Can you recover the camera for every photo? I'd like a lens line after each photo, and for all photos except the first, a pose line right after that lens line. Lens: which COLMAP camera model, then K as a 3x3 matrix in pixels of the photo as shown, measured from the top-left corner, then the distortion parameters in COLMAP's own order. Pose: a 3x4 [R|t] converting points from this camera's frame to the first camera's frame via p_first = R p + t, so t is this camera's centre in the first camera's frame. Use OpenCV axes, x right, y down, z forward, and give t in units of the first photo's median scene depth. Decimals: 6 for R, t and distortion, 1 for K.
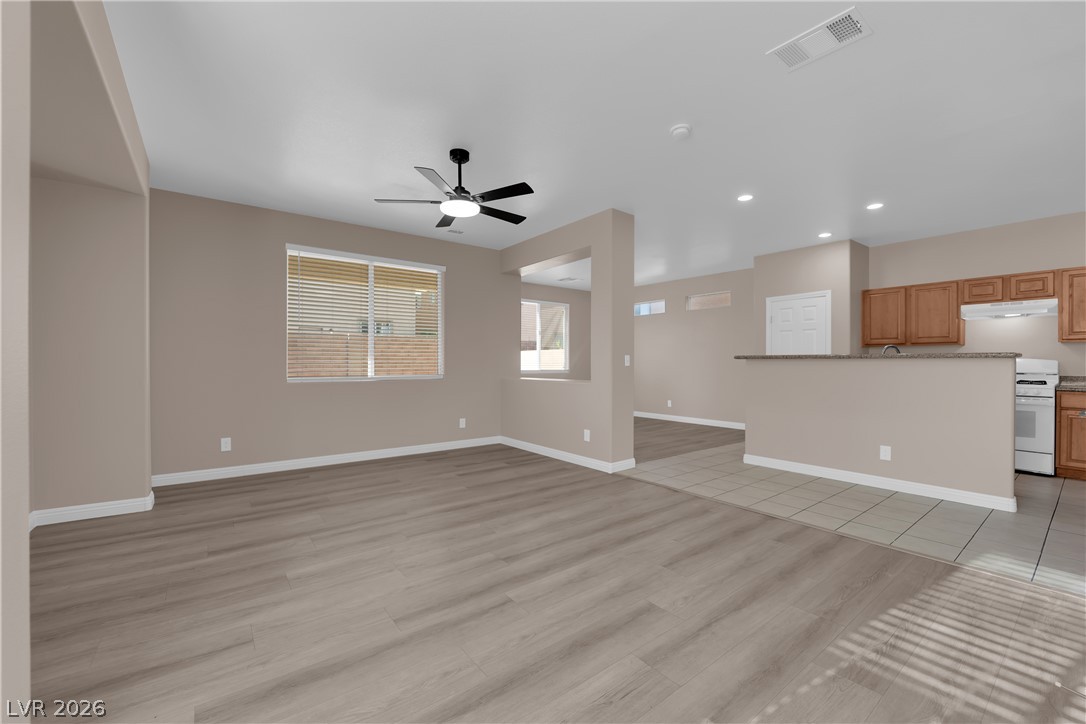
lens RADIAL K [[437.7, 0, 538.6], [0, 437.7, 359.7], [0, 0, 1]] dist [-0.012540, -0.002359]
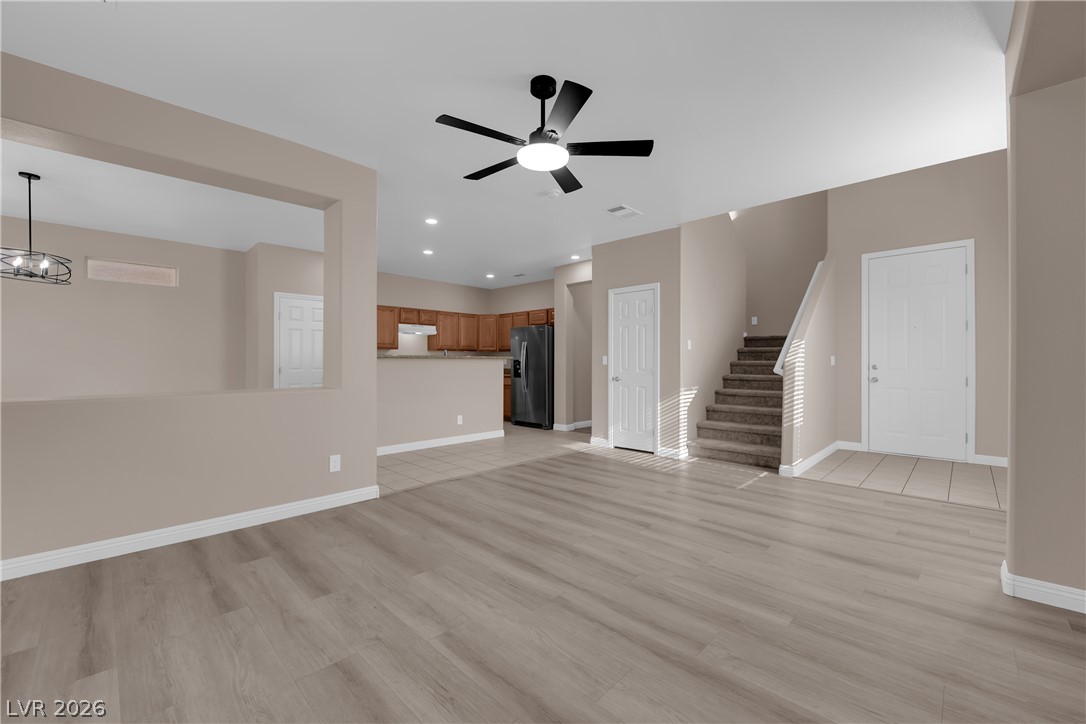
lens RADIAL K [[437.7, 0, 539.5], [0, 437.7, 361.2], [0, 0, 1]] dist [-0.012540, -0.002359]
pose [[-0.144508, 0.000759, 0.989503, -0.754490], [-0.006849, 0.999975, -0.001767, 0.006269], [-0.989480, -0.007032, -0.144499, 0.908115]]
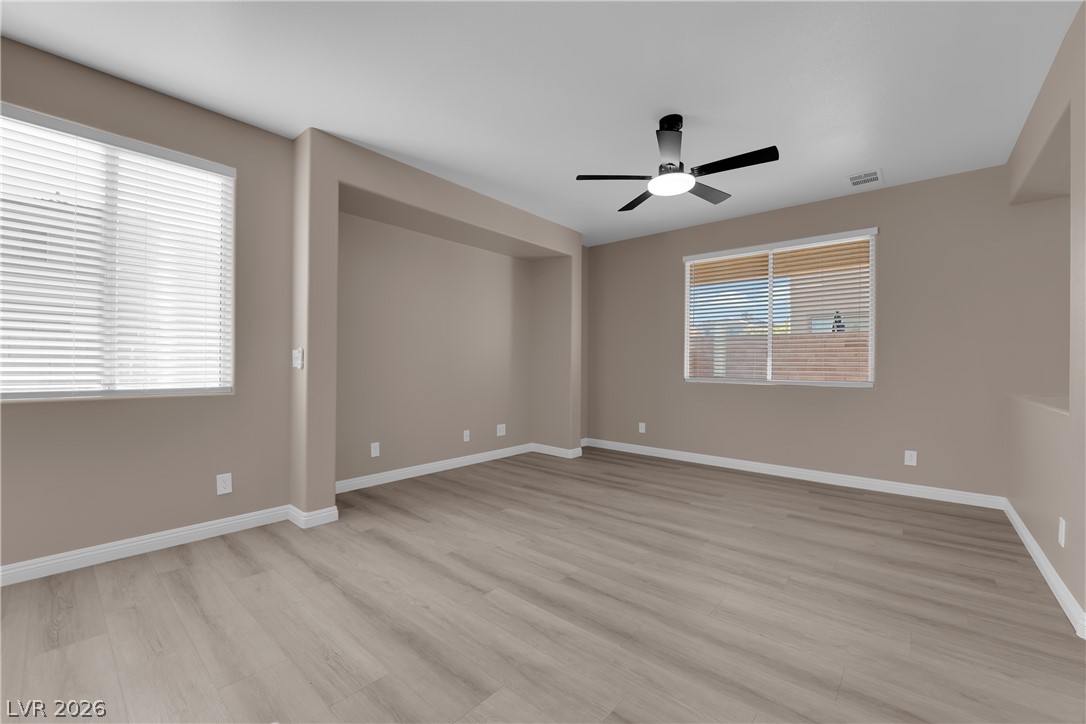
lens RADIAL K [[437.7, 0, 539.2], [0, 437.7, 361.9], [0, 0, 1]] dist [-0.012540, -0.002359]
pose [[0.203752, -0.000486, -0.979022, 0.495820], [-0.001664, 0.999998, -0.000843, 0.004073], [0.979021, 0.001801, 0.203751, 0.467284]]
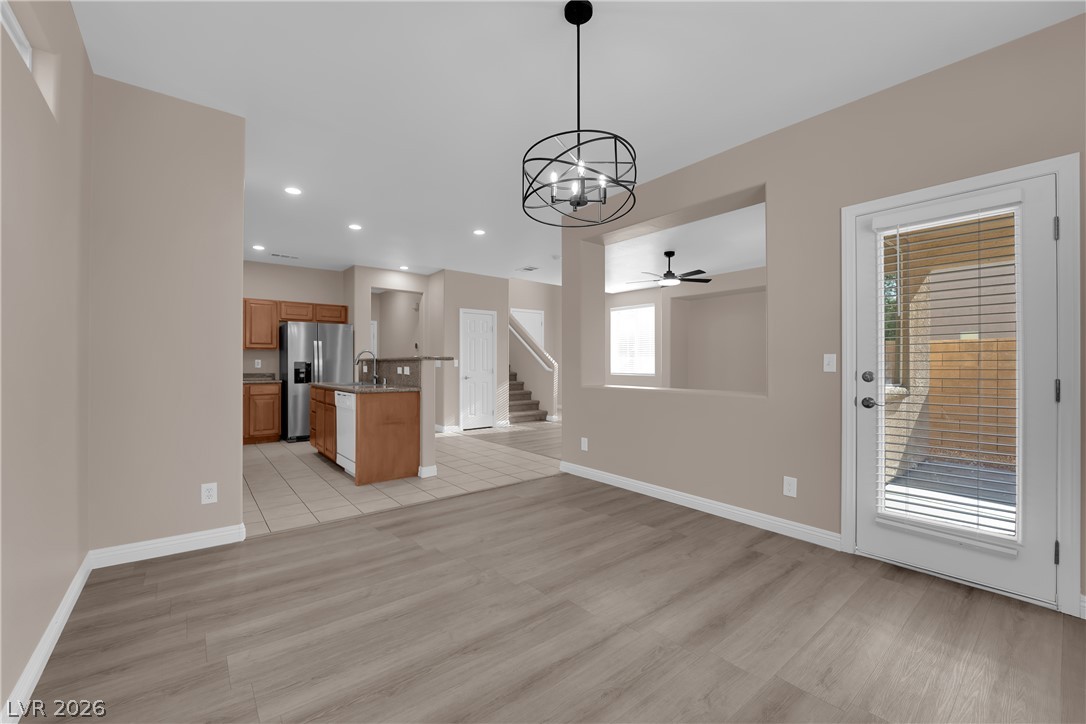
lens RADIAL K [[437.7, 0, 538.5], [0, 437.7, 361.0], [0, 0, 1]] dist [-0.012540, -0.002359]
pose [[-0.999606, -0.003407, -0.027856, 0.349434], [-0.003015, 0.999896, -0.014089, 0.014400], [0.027901, -0.014000, -0.999513, 2.324016]]
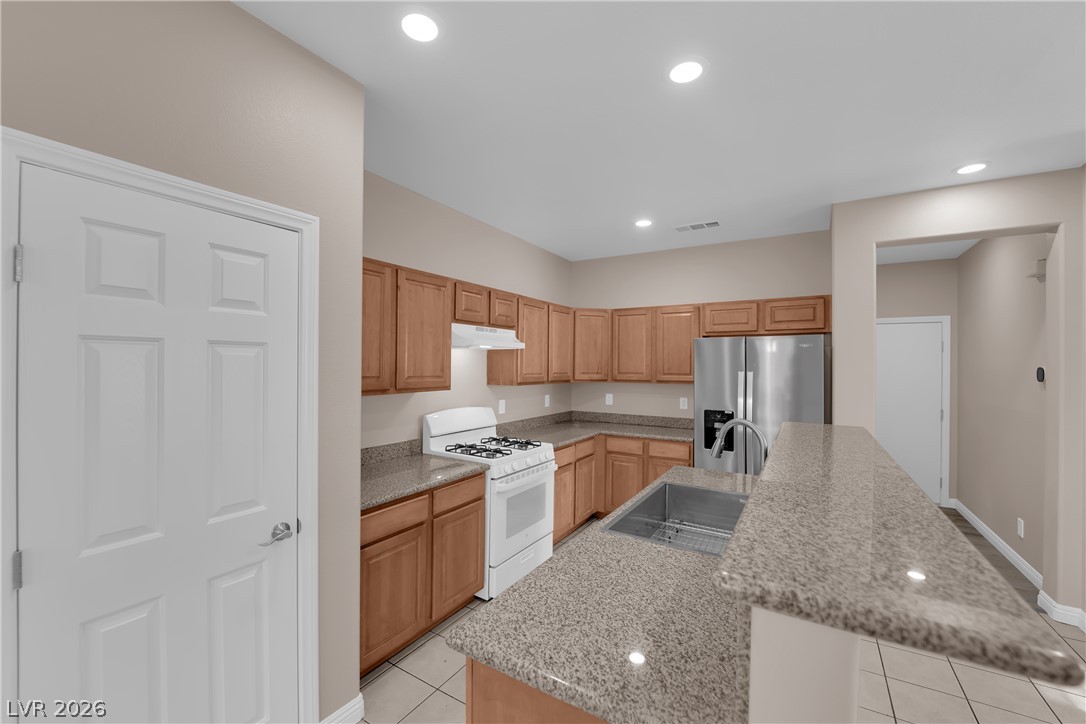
lens RADIAL K [[437.7, 0, 538.7], [0, 437.7, 362.1], [0, 0, 1]] dist [-0.012540, -0.002359]
pose [[-0.360196, 0.001628, 0.932875, 0.483313], [-0.012253, 0.999904, -0.006476, -0.087581], [-0.932796, -0.013763, -0.360141, 1.365984]]
